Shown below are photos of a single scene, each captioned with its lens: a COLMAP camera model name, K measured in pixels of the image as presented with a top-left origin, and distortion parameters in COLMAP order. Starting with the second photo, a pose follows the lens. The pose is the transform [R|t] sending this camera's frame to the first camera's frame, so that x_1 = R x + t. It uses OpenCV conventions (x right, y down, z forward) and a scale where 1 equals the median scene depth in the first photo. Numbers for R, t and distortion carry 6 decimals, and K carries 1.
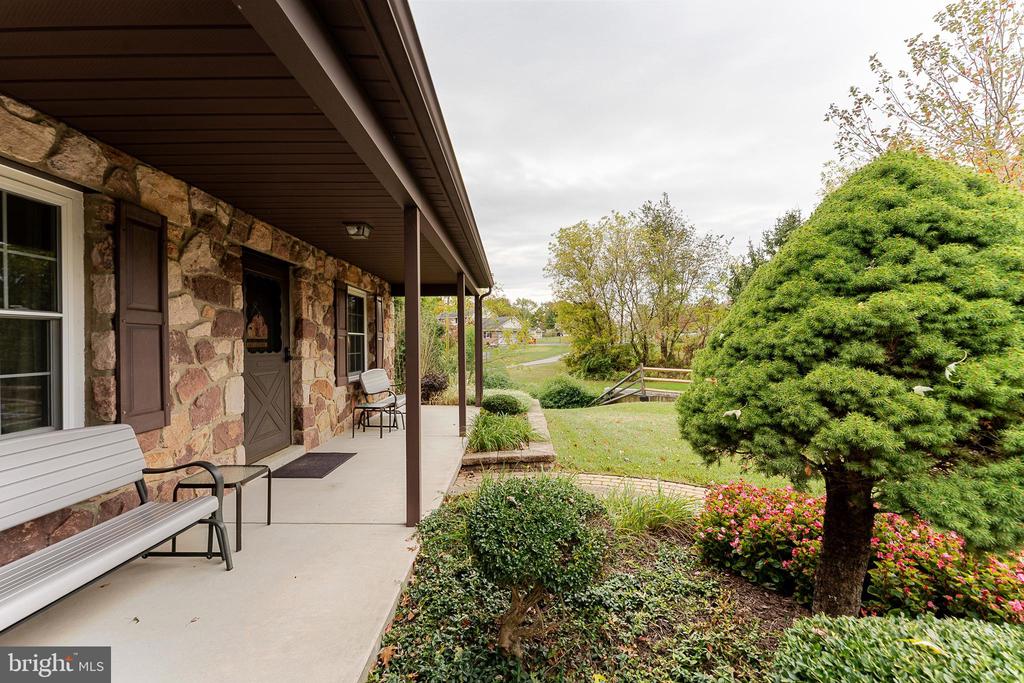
lens RADIAL K [[413.4, 0, 509.8], [0, 413.4, 341.9], [0, 0, 1]] dist [0.001211, 0.000052]
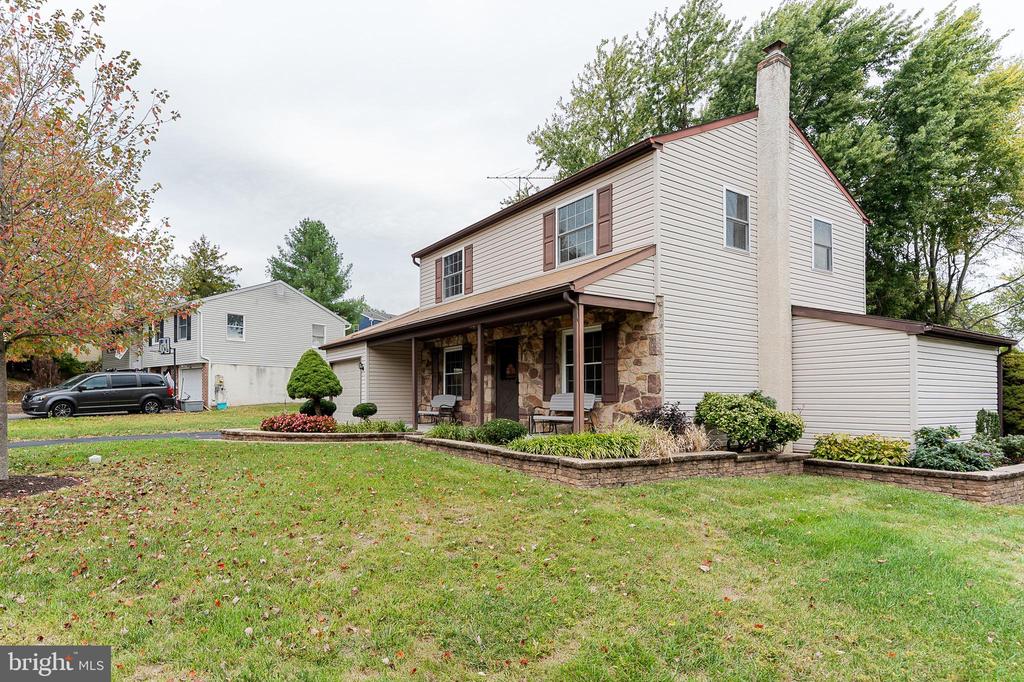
lens RADIAL K [[574.2, 0, 512.0], [0, 574.2, 341.0], [0, 0, 1]] dist [-0.003079, -0.000594]
pose [[-0.810428, -0.061138, -0.582639, 1.522717], [0.001621, 0.994302, -0.106589, 0.180775], [0.585836, -0.087328, -0.805711, 4.315492]]
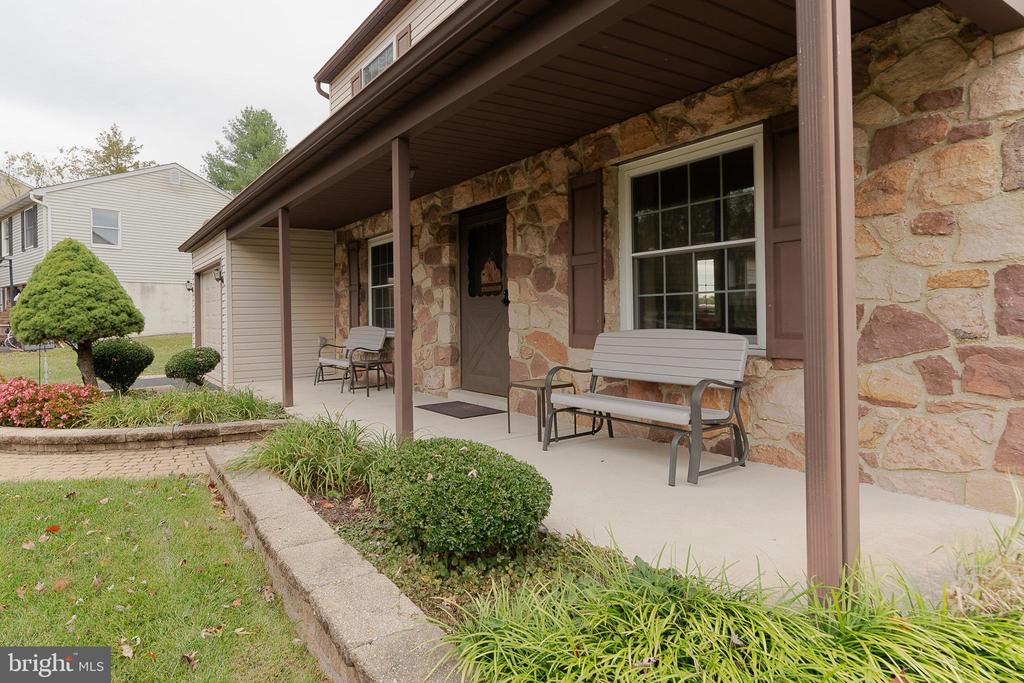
lens RADIAL K [[574.2, 0, 512.0], [0, 574.2, 341.5], [0, 0, 1]] dist [-0.003079, -0.000594]
pose [[-0.798265, 0.038457, -0.601078, 0.301793], [0.019016, 0.999071, 0.038666, 0.103457], [0.602007, 0.019435, -0.798255, 2.658555]]
